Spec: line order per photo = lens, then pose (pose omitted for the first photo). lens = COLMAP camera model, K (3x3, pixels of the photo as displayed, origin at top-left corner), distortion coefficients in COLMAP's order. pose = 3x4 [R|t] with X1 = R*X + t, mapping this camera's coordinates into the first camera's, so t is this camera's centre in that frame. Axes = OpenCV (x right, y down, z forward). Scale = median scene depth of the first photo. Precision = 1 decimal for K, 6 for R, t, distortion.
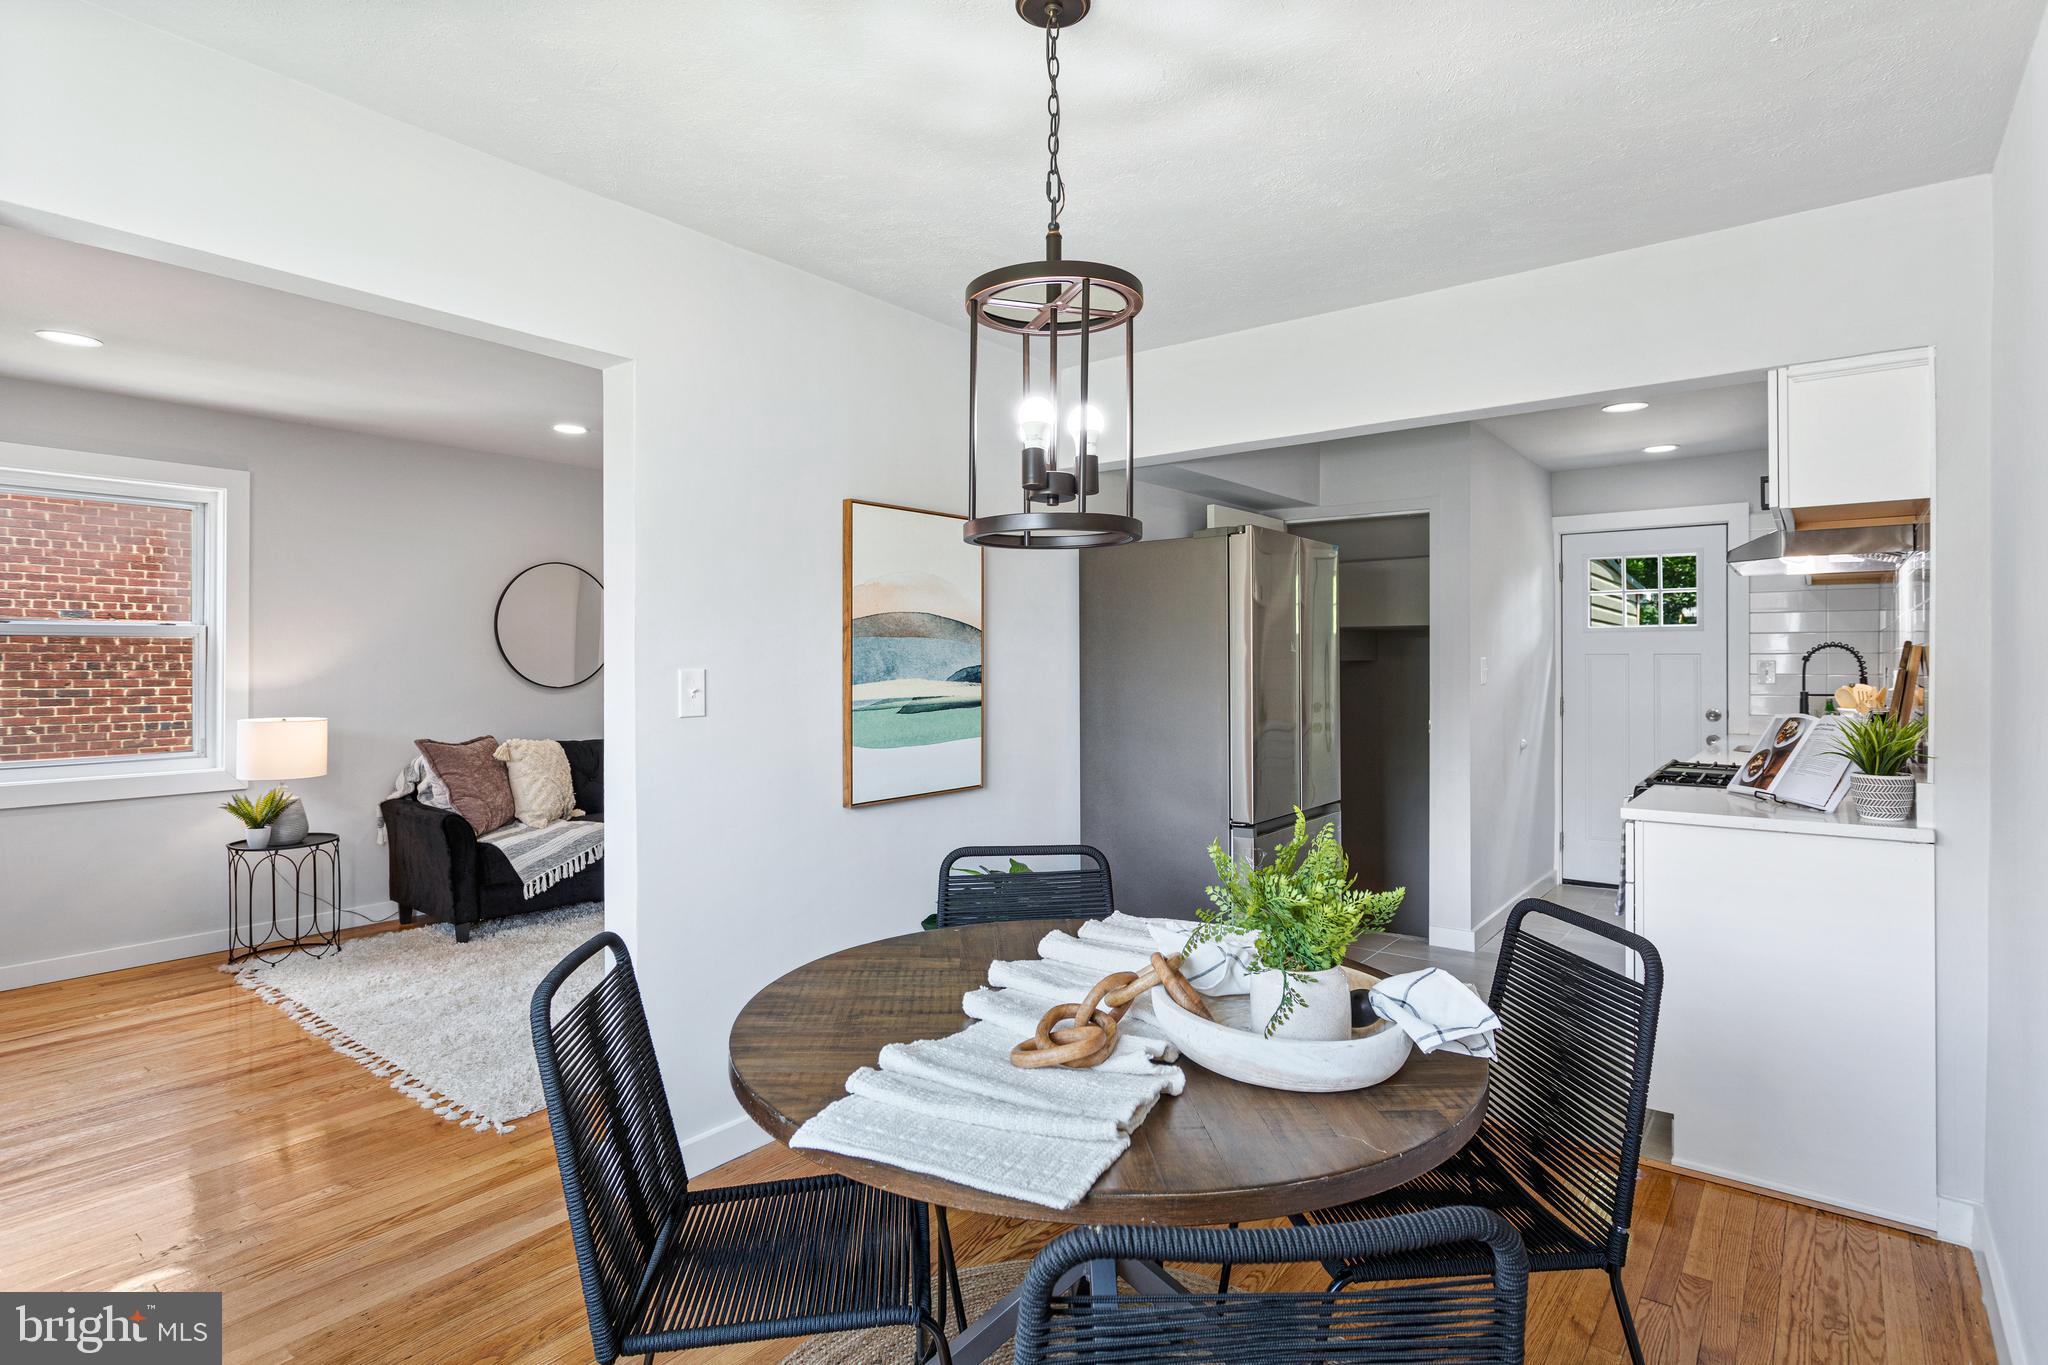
lens RADIAL K [[1120.6, 0, 1031.7], [0, 1120.6, 669.9], [0, 0, 1]] dist [0.000390, 0.088952]
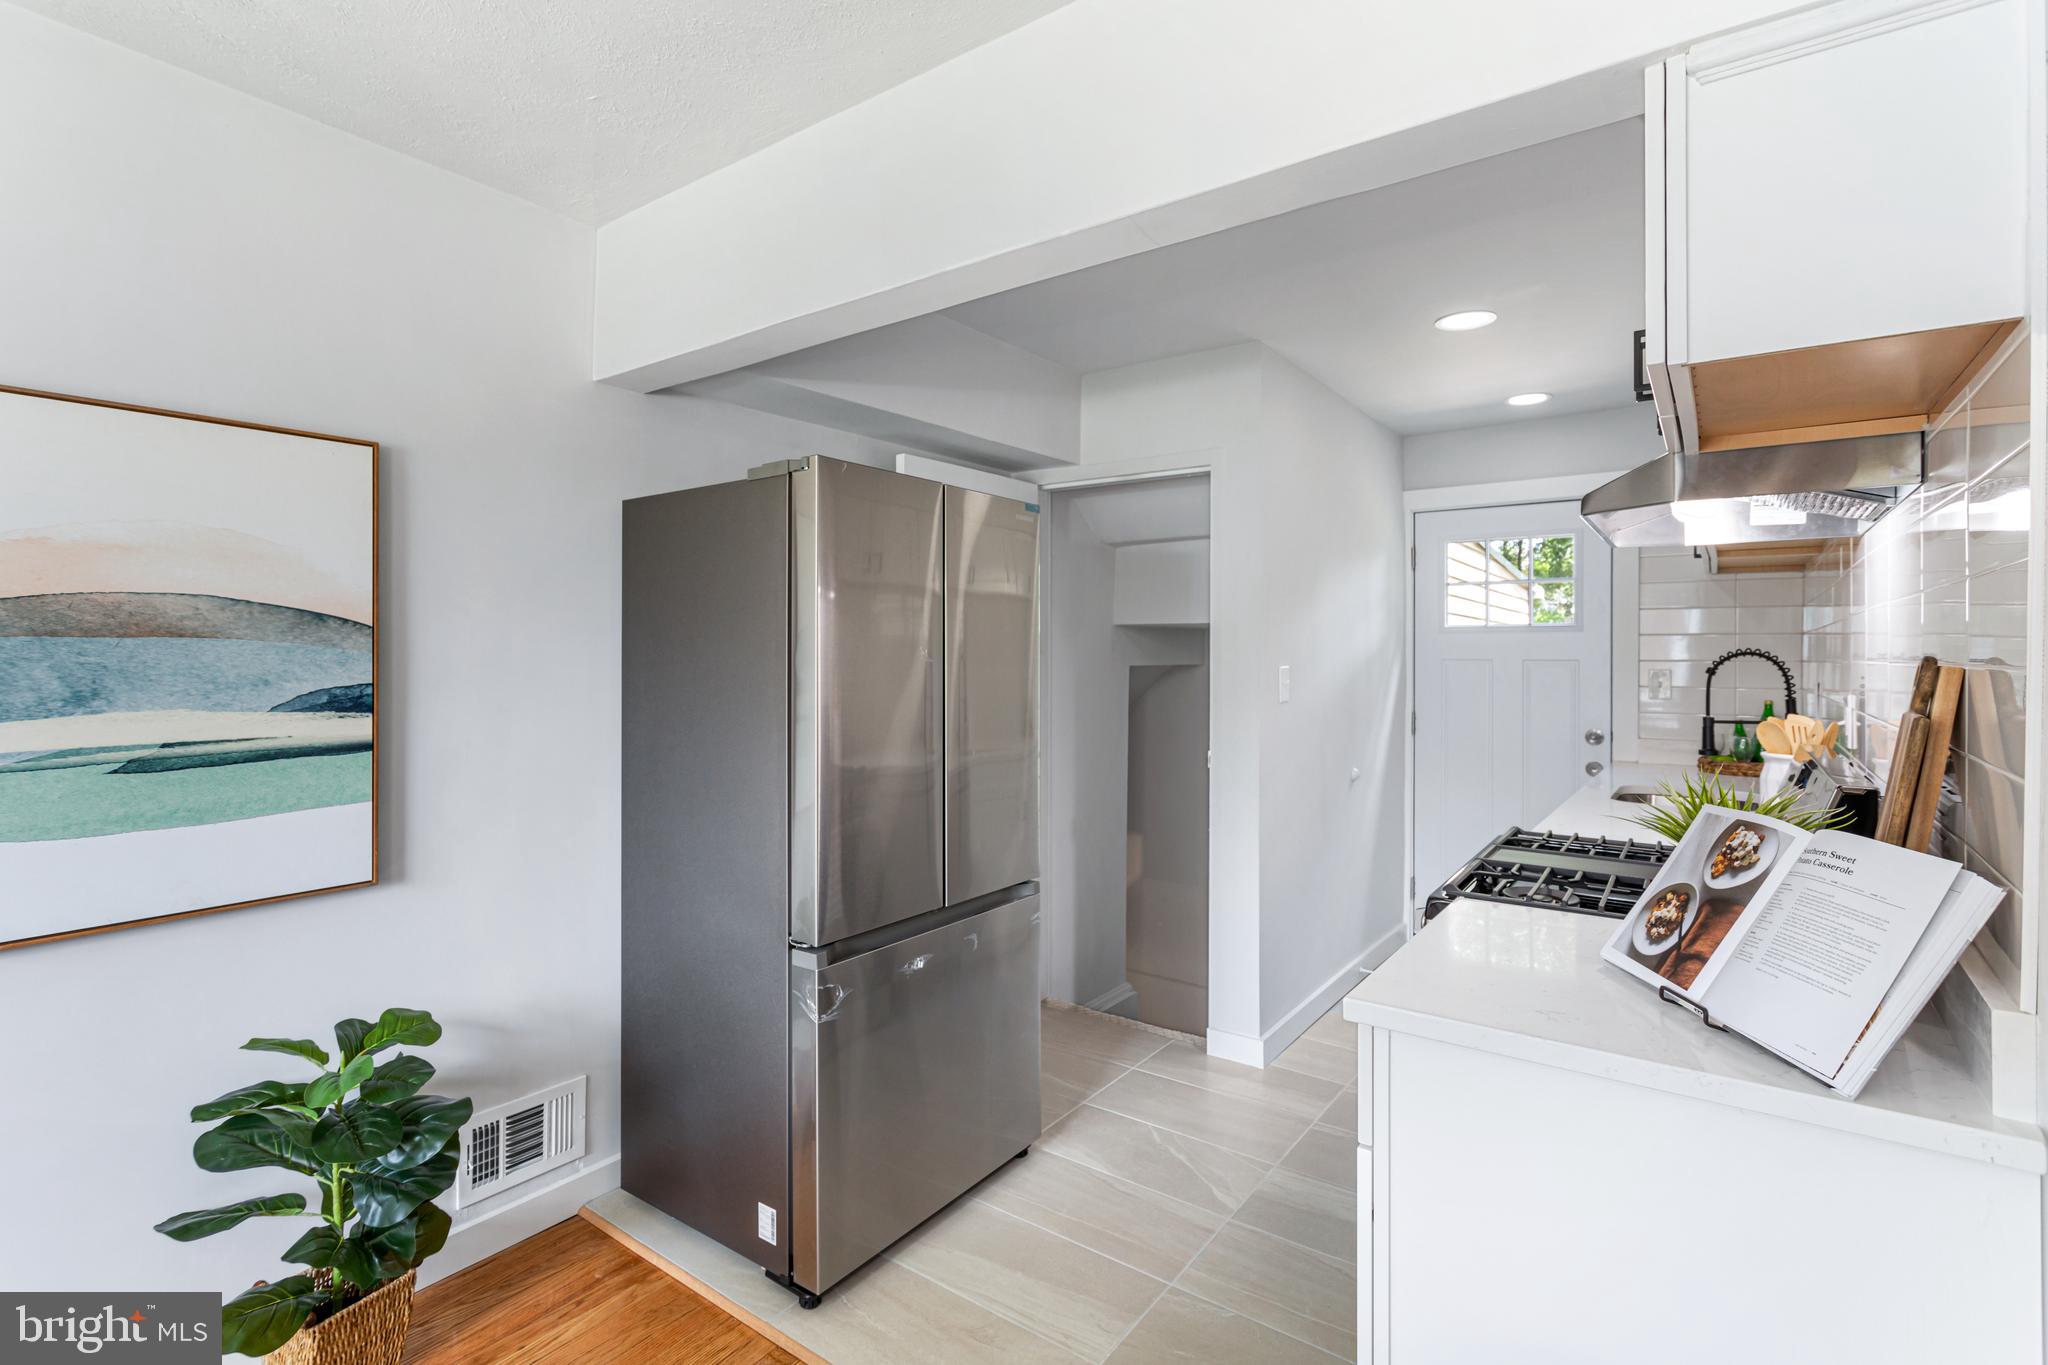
lens RADIAL K [[959.0, 0, 993.9], [0, 959.0, 660.2], [0, 0, 1]] dist [0.001595, 0.000989]
pose [[0.999713, 0.005315, -0.023363, 0.288741], [-0.005325, 0.999986, -0.000360, -0.017300], [0.023361, 0.000485, 0.999727, 0.468634]]
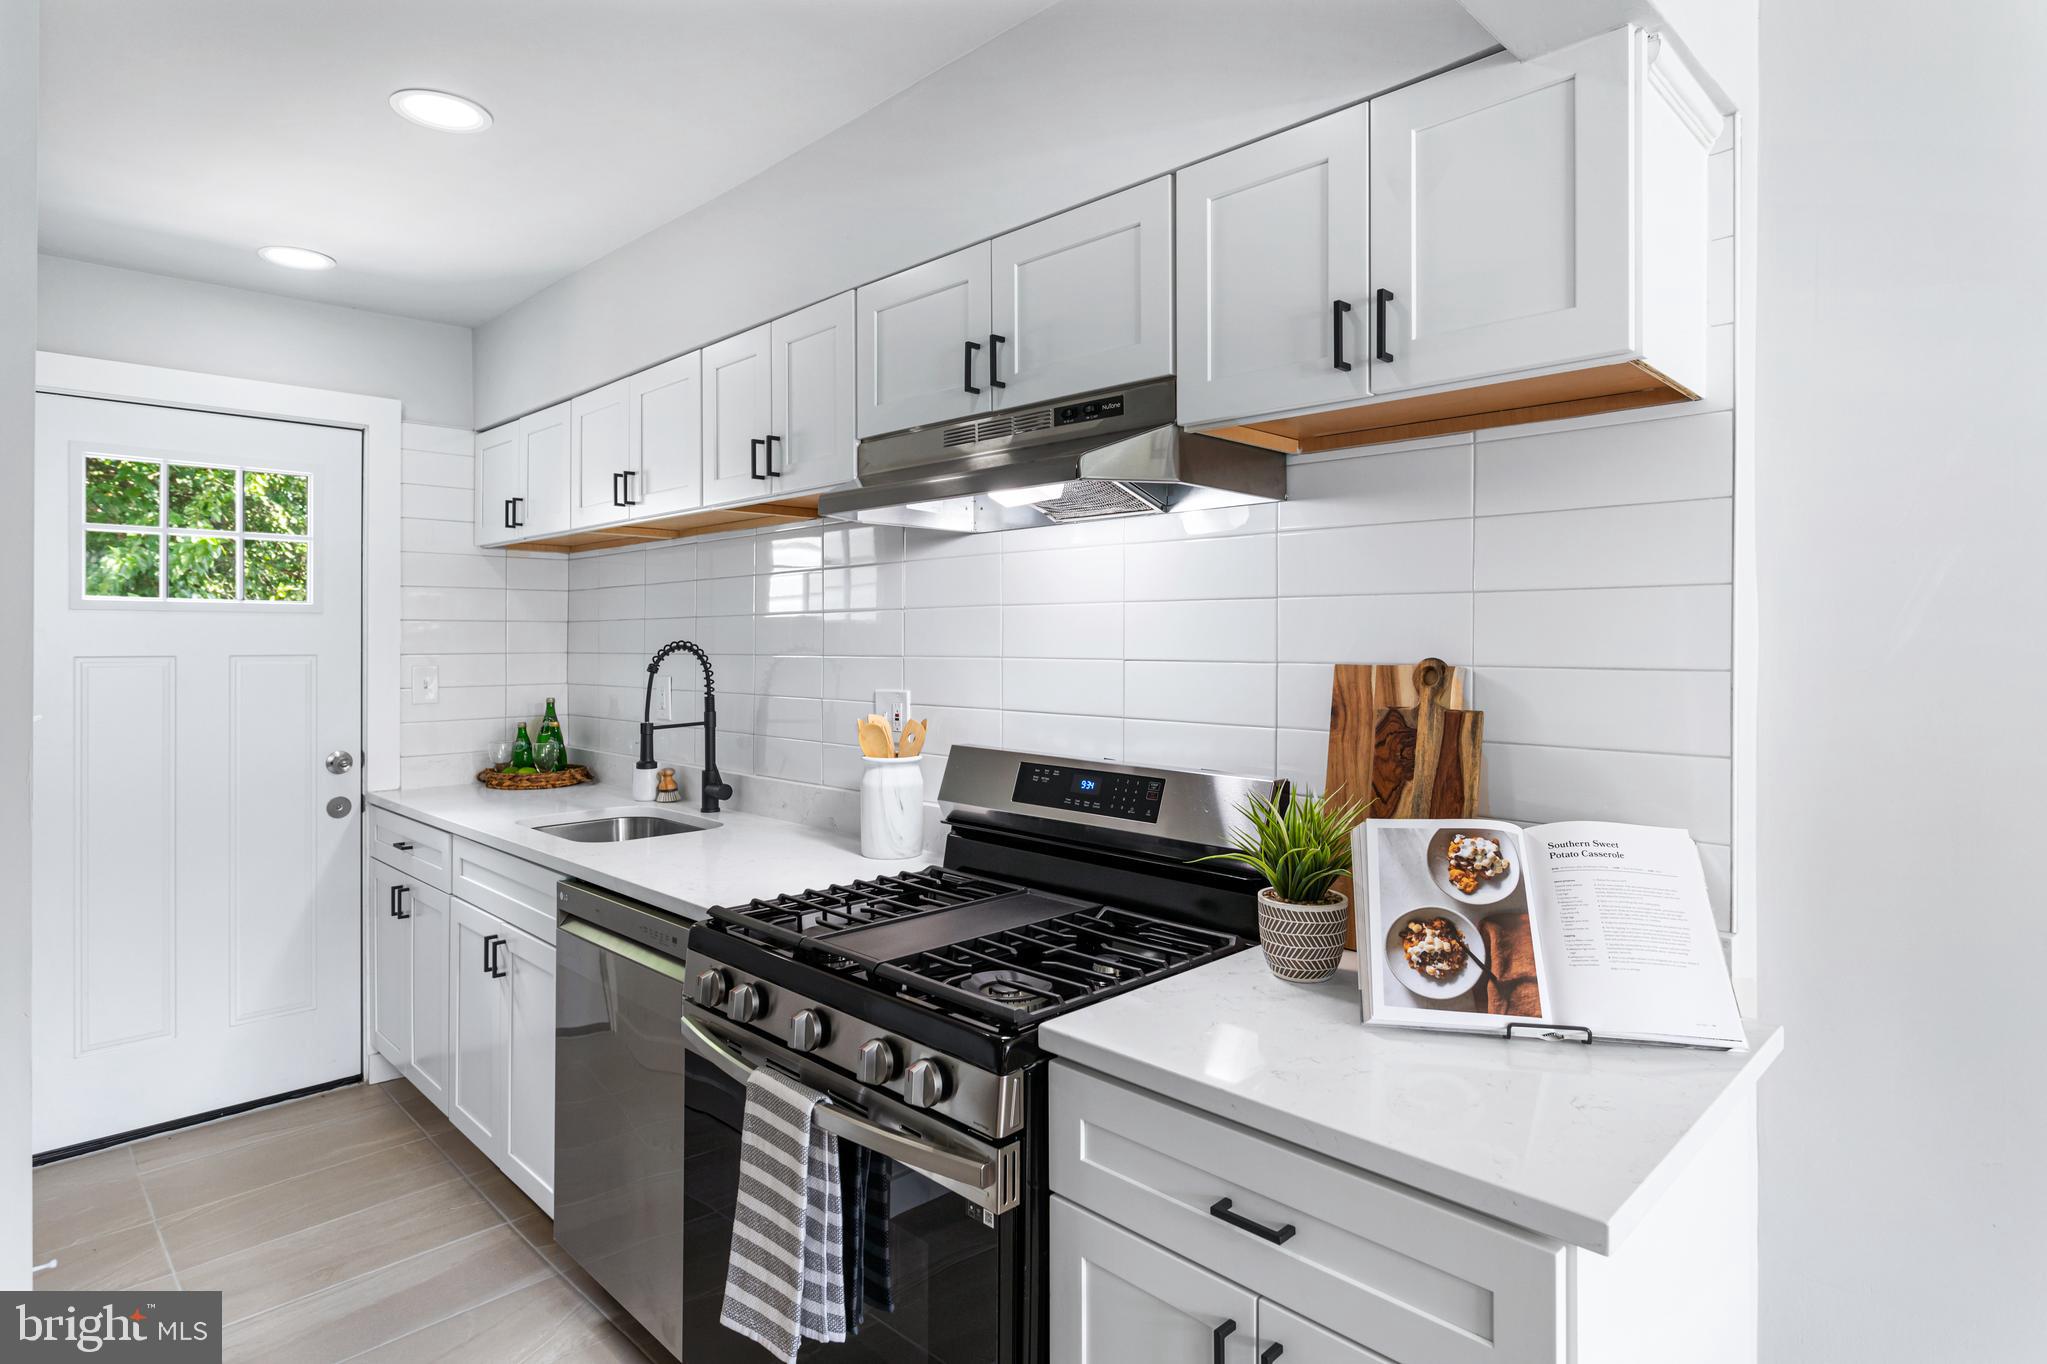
lens RADIAL K [[1101.4, 0, 1029.1], [0, 1101.4, 639.4], [0, 0, 1]] dist [0.000998, -0.000522]
pose [[0.149081, 0.002634, 0.988822, 0.159459], [0.006106, 0.999975, -0.003585, -0.026497], [-0.988806, 0.006572, 0.149061, 0.858051]]
